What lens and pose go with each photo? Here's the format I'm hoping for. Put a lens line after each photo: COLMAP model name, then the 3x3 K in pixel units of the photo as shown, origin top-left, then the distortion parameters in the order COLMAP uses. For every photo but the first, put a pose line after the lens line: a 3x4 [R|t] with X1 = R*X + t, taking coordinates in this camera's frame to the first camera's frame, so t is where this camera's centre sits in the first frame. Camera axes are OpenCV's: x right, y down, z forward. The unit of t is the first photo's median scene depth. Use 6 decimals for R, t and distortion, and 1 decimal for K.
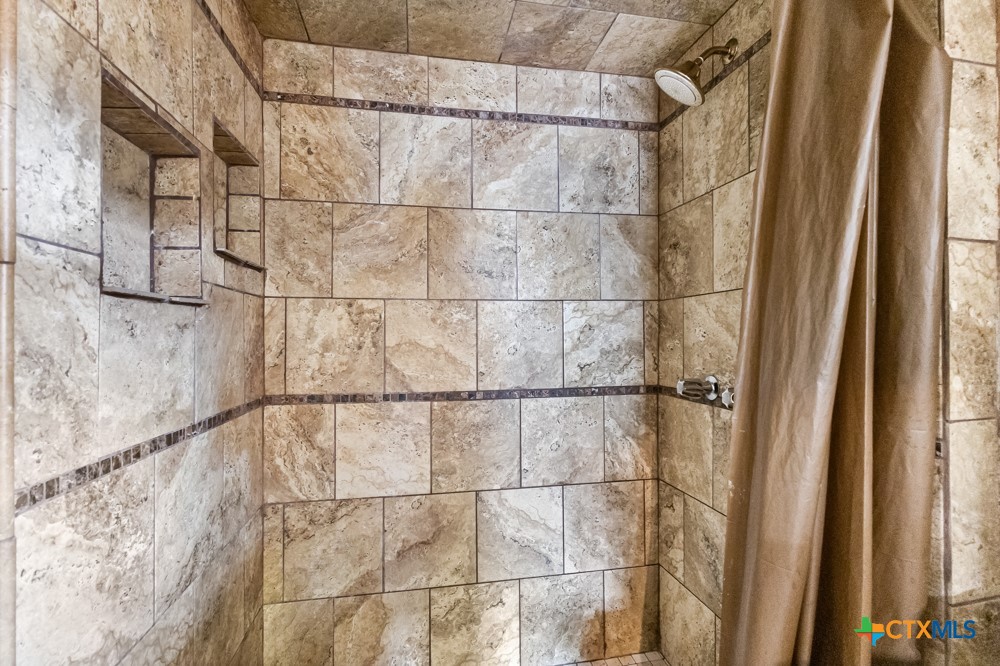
lens RADIAL K [[461.5, 0, 499.2], [0, 461.5, 334.0], [0, 0, 1]] dist [0.000750, 0.000357]
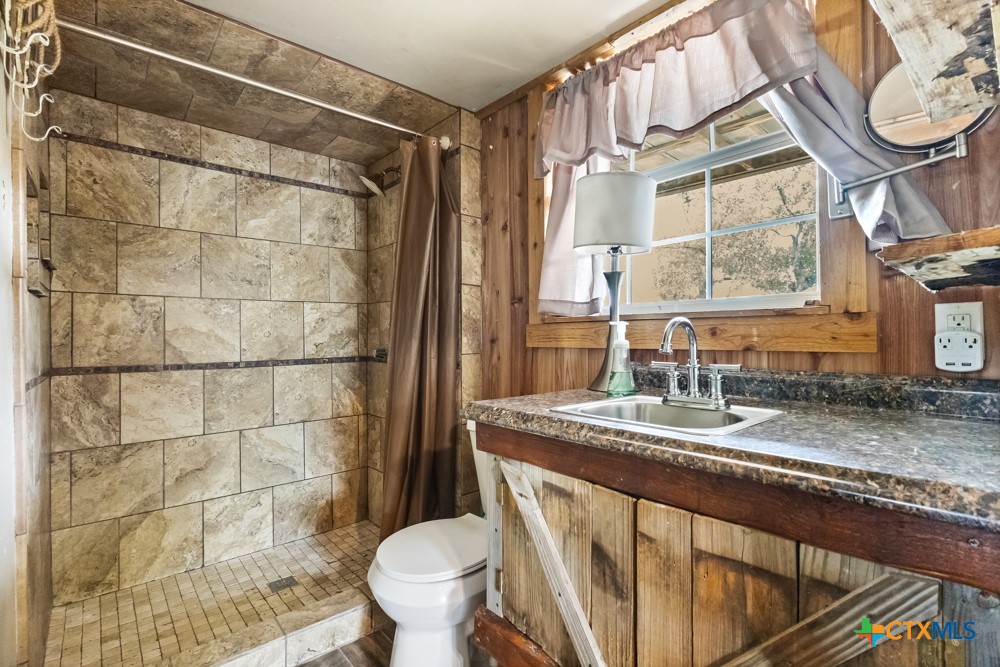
lens RADIAL K [[461.5, 0, 499.0], [0, 461.5, 334.4], [0, 0, 1]] dist [0.000750, 0.000357]
pose [[0.863233, -0.000479, 0.504806, -0.081165], [0.001906, 0.999996, -0.002310, 0.042860], [-0.504802, 0.002956, 0.863230, -0.694325]]
